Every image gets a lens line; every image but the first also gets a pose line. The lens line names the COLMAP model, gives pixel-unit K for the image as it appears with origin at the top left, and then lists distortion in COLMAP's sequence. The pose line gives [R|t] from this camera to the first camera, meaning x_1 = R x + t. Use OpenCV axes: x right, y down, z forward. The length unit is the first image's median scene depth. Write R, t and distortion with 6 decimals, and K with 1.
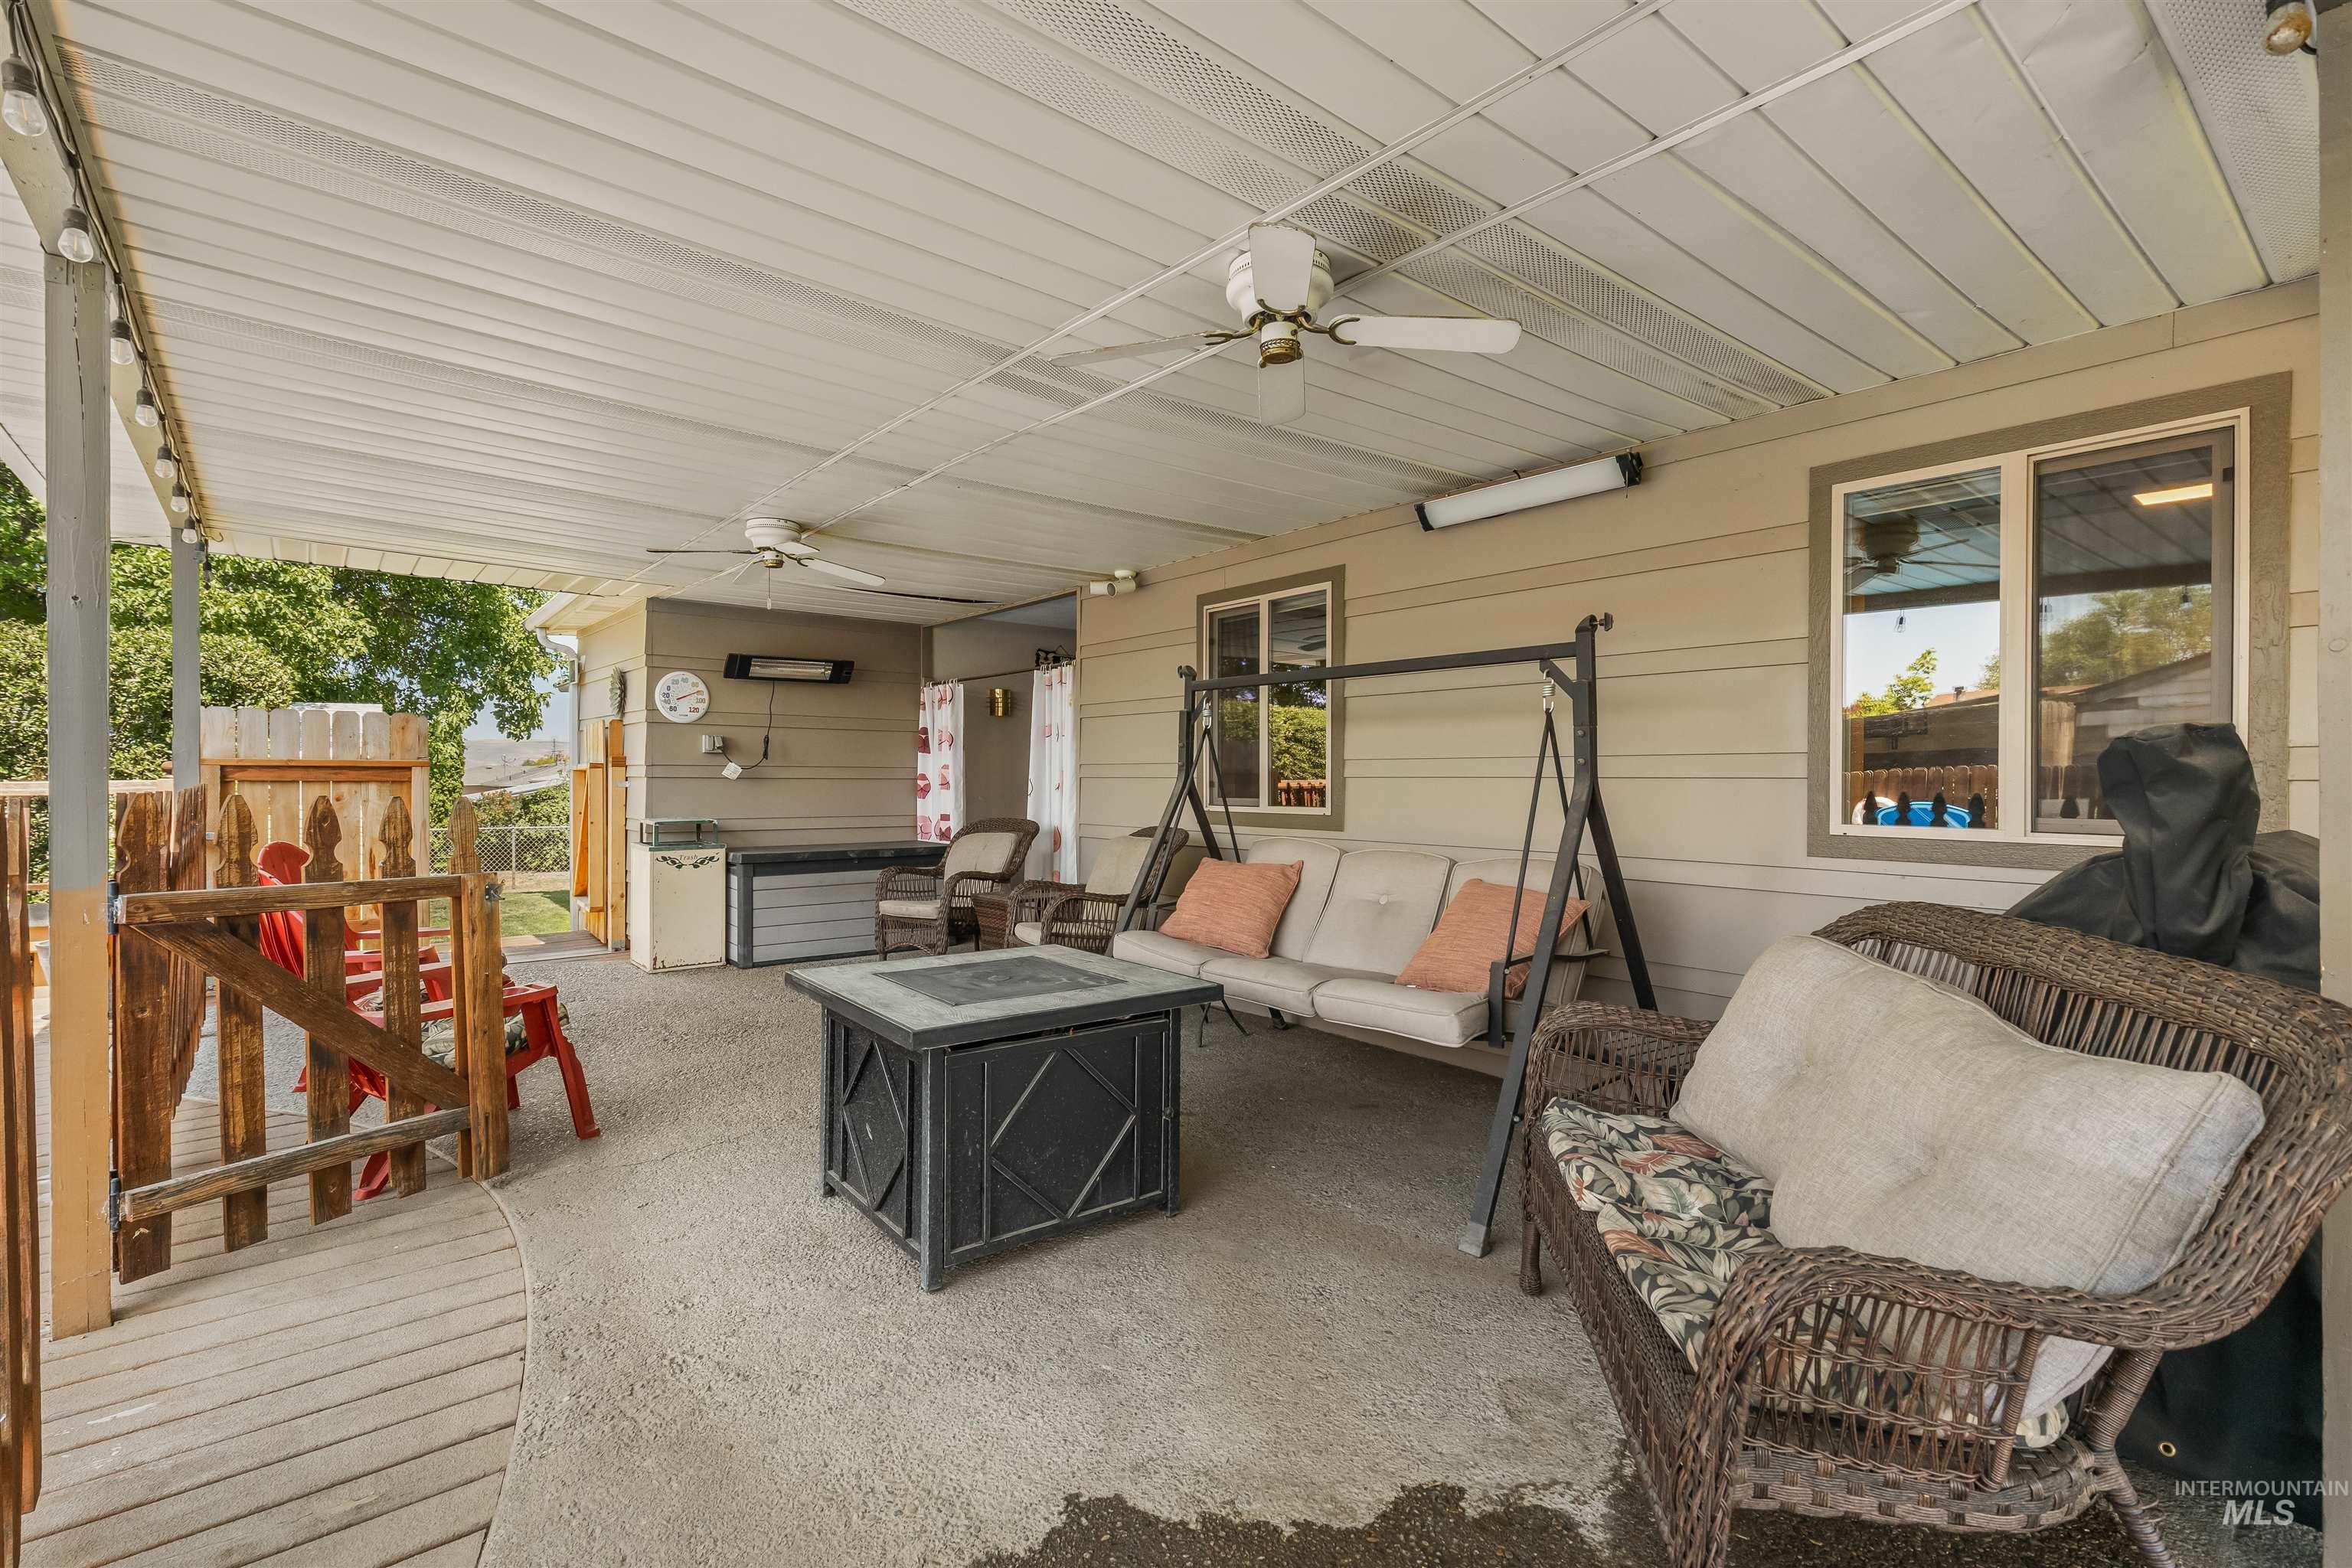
lens RADIAL K [[1046.5, 0, 1168.5], [0, 1046.5, 788.5], [0, 0, 1]] dist [0.000119, 0.000535]
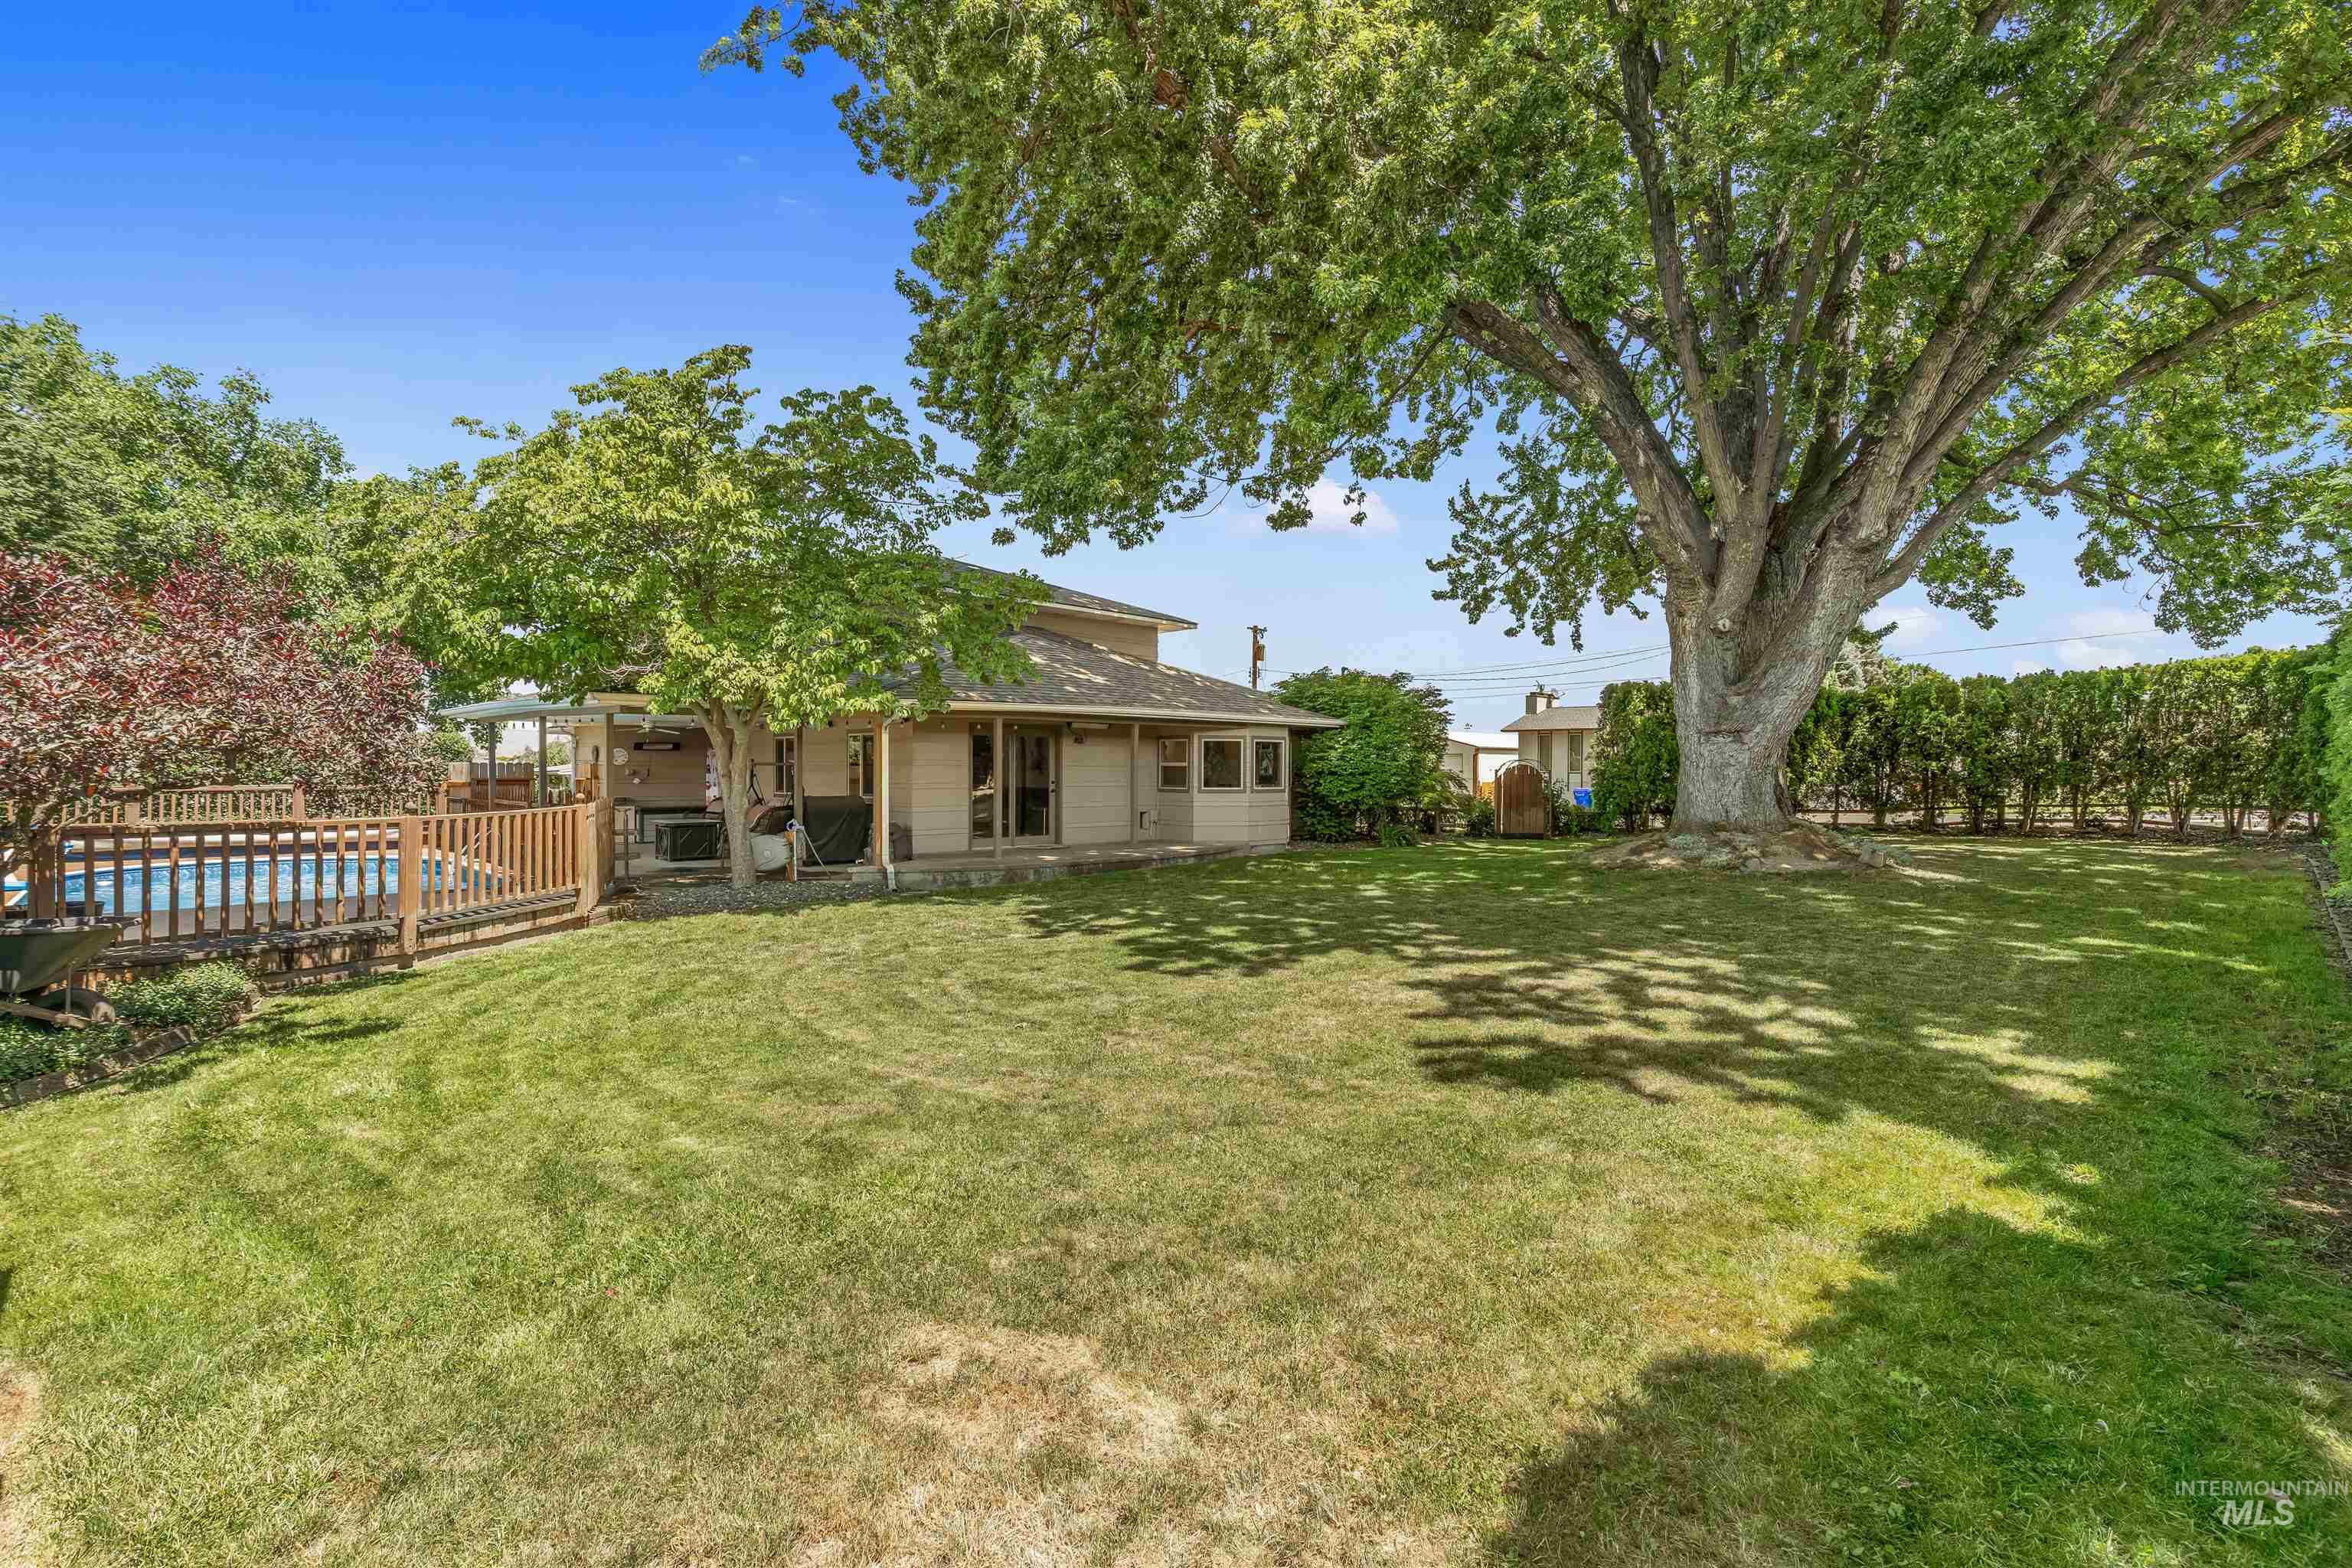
lens RADIAL K [[1046.5, 0, 1182.1], [0, 1046.5, 775.3], [0, 0, 1]] dist [0.000119, 0.000535]
pose [[0.995070, 0.000444, 0.099172, 0.874939], [-0.000430, 1.000000, -0.000166, -0.033412], [-0.099172, 0.000123, 0.995070, -2.223859]]
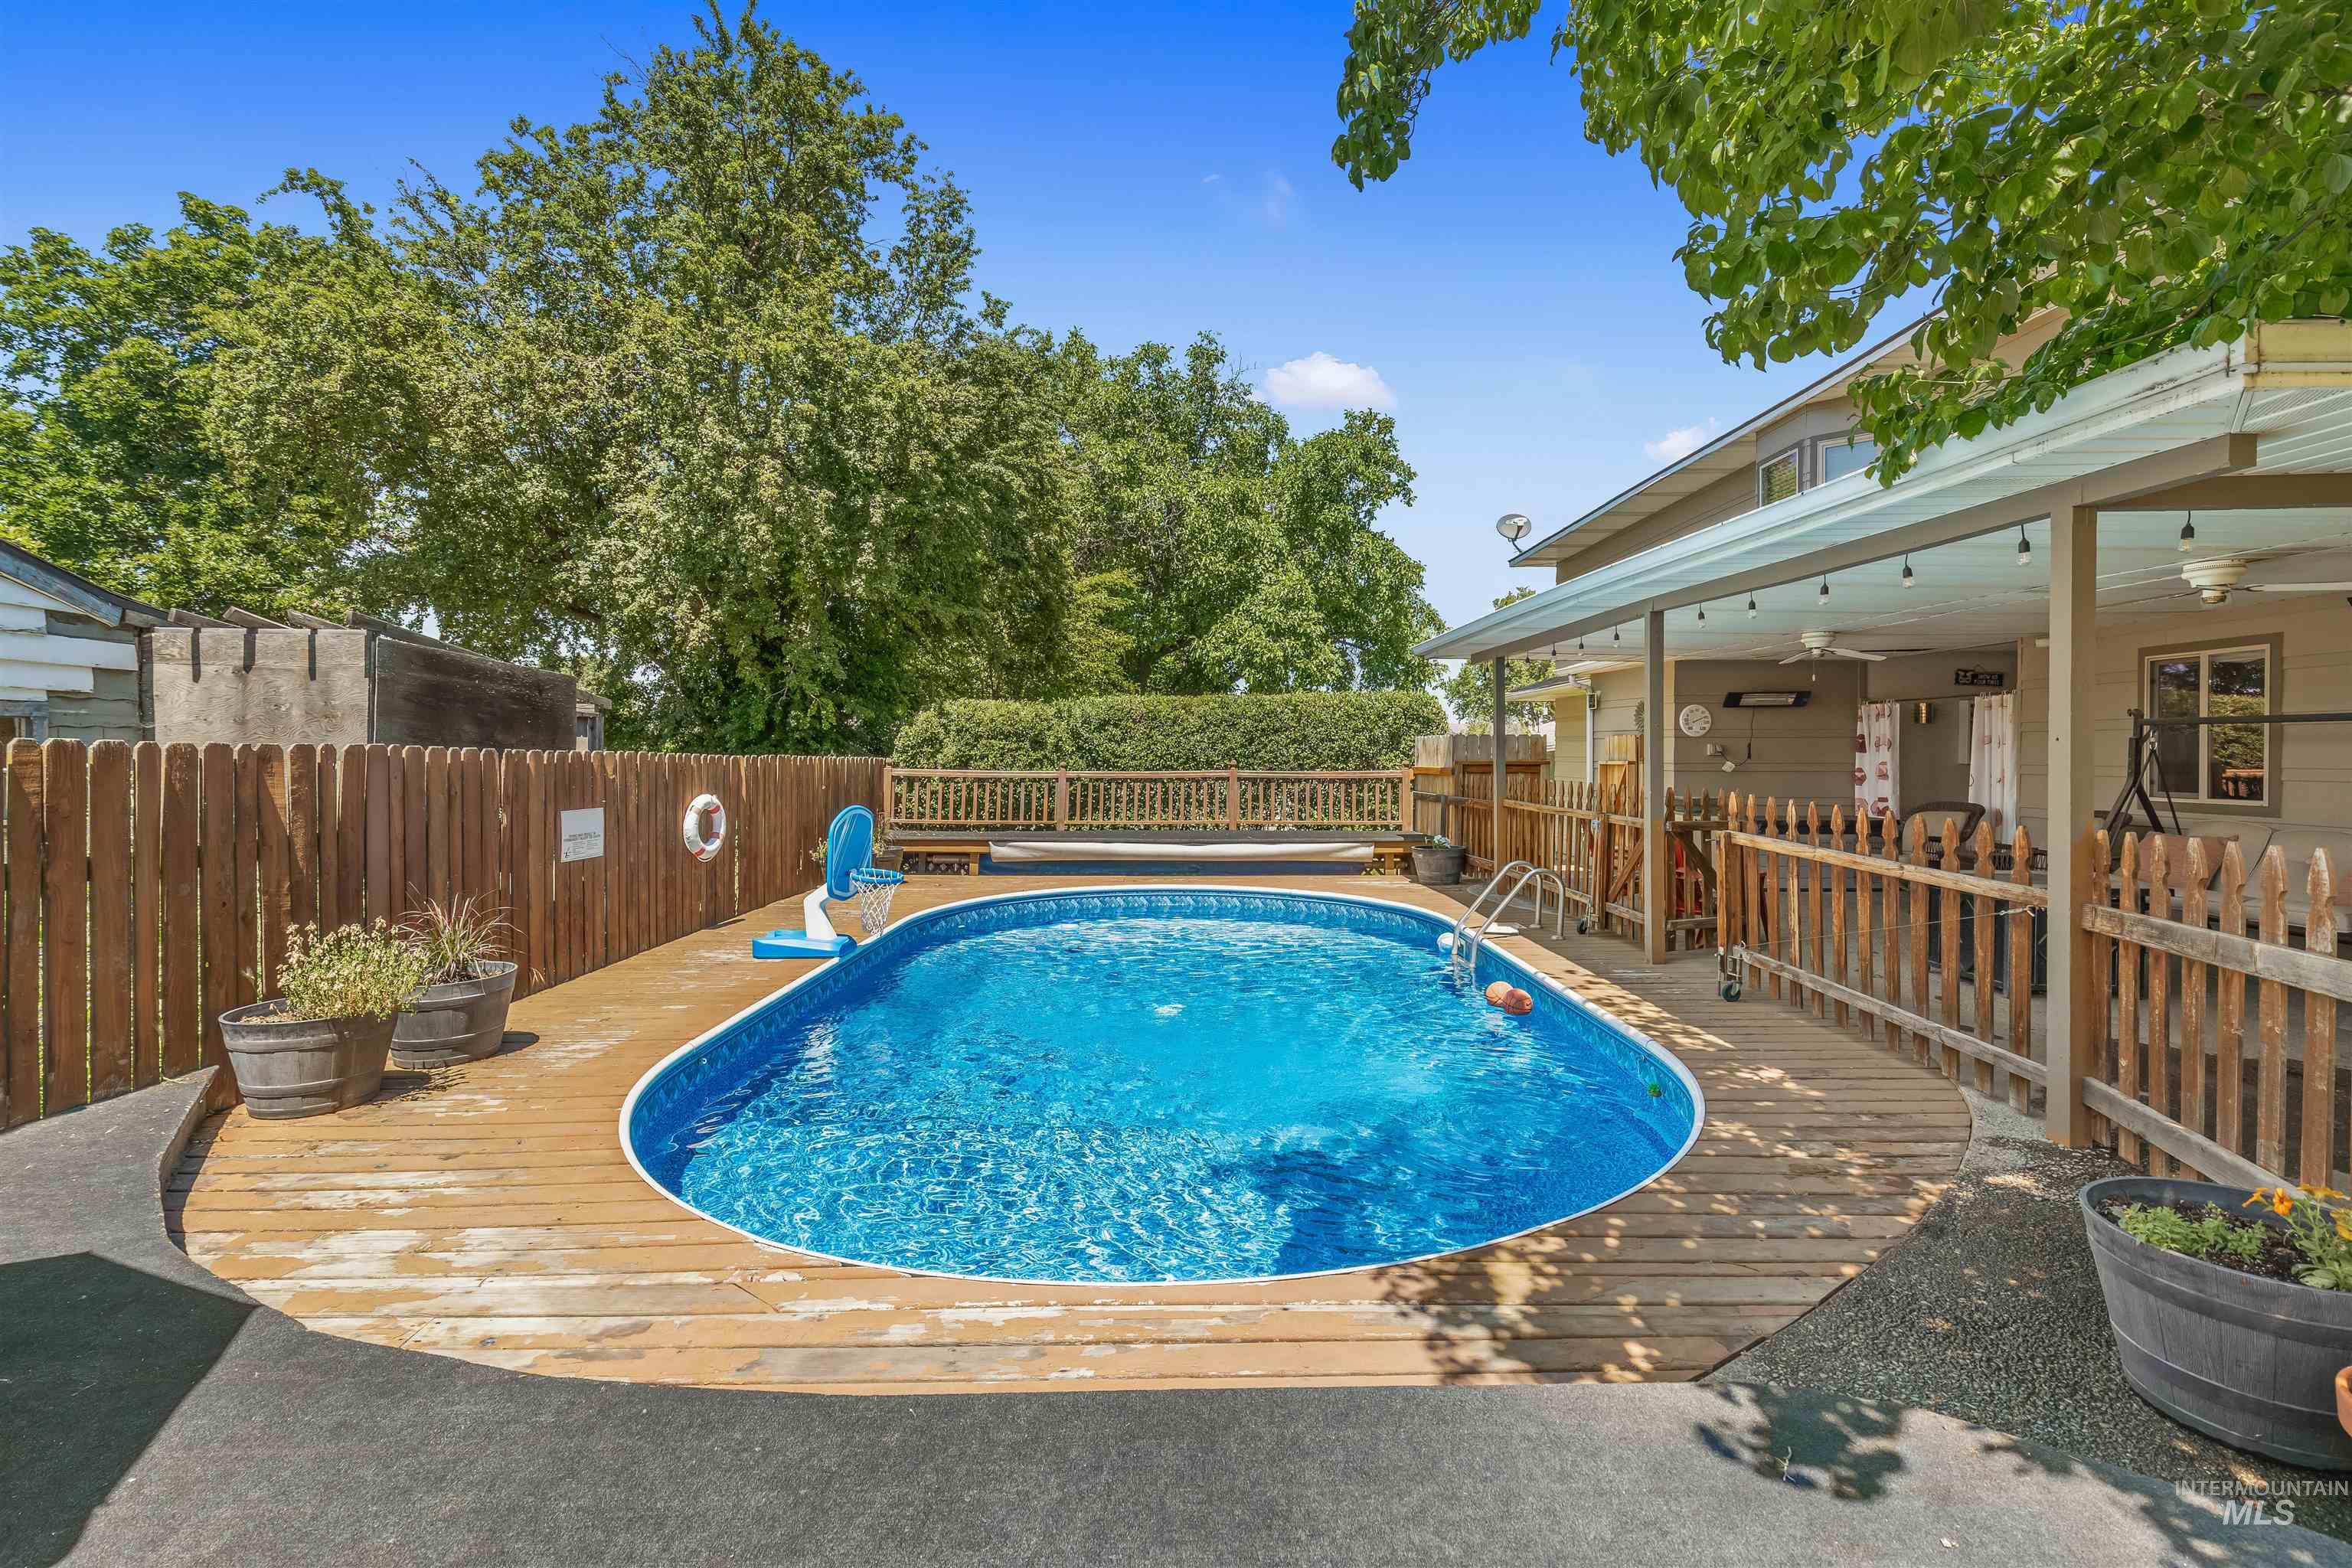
lens RADIAL K [[1046.5, 0, 1168.8], [0, 1046.5, 763.2], [0, 0, 1]] dist [0.000119, 0.000535]
pose [[0.772068, 0.002276, -0.635536, -0.069173], [-0.001416, 0.999997, 0.001861, -0.024523], [0.635538, -0.000537, 0.772069, -0.760914]]
